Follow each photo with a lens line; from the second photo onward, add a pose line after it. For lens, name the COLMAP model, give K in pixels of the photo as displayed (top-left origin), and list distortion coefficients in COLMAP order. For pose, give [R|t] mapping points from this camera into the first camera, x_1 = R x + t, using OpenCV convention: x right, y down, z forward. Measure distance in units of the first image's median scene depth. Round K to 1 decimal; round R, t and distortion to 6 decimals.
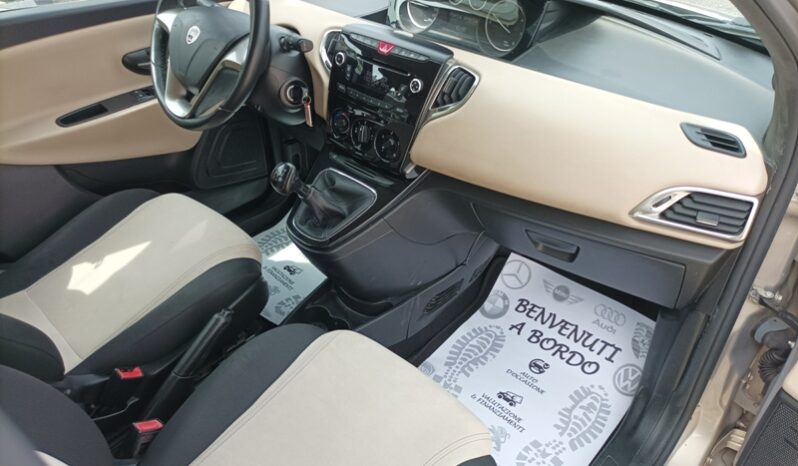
lens RADIAL K [[598.3, 0, 396.4], [0, 598.3, 241.1], [0, 0, 1]] dist [0.038086, -0.003954]
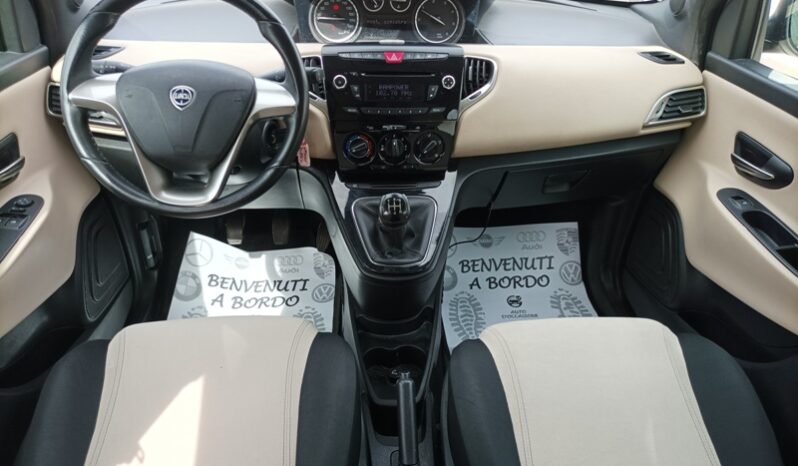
lens RADIAL K [[598.3, 0, 396.4], [0, 598.3, 241.1], [0, 0, 1]] dist [0.038086, -0.003954]
pose [[0.662256, -0.393154, 0.637845, -0.614208], [0.414440, 0.901408, 0.125308, -0.137365], [-0.624224, 0.181362, 0.759902, 0.244465]]
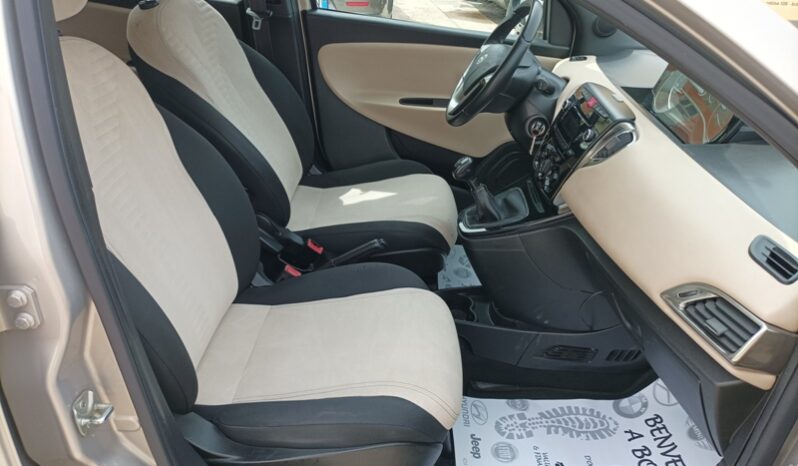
lens RADIAL K [[598.3, 0, 396.4], [0, 598.3, 241.1], [0, 0, 1]] dist [0.038086, -0.003954]
pose [[0.664499, 0.421250, -0.617244, 0.436250], [-0.509314, 0.859722, 0.038427, 0.039724], [0.546846, 0.288836, 0.785833, -0.020329]]
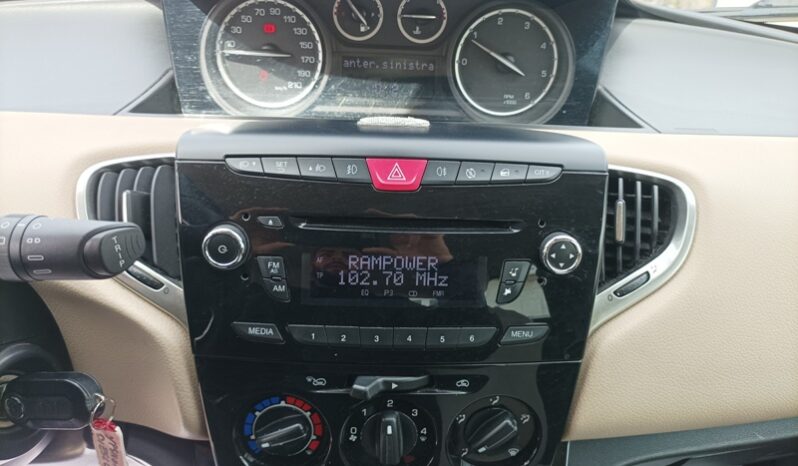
lens RADIAL K [[598.3, 0, 396.4], [0, 598.3, 241.1], [0, 0, 1]] dist [0.038086, -0.003954]
pose [[0.690613, -0.331722, 0.642662, -0.189524], [0.384521, 0.921019, 0.062189, -0.247722], [-0.612533, 0.204169, 0.763622, 0.614995]]
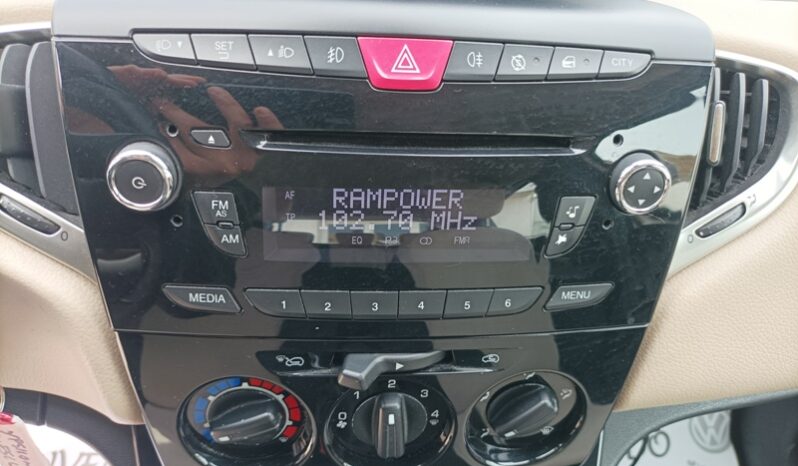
lens RADIAL K [[606.5, 0, 398.0], [0, 606.5, 239.8], [0, 0, 1]] dist [0.001305, 0.002701]
pose [[0.656694, -0.467191, 0.592018, -0.138261], [0.374575, 0.883390, 0.281631, -0.263107], [-0.654558, 0.036810, 0.755115, 0.681796]]
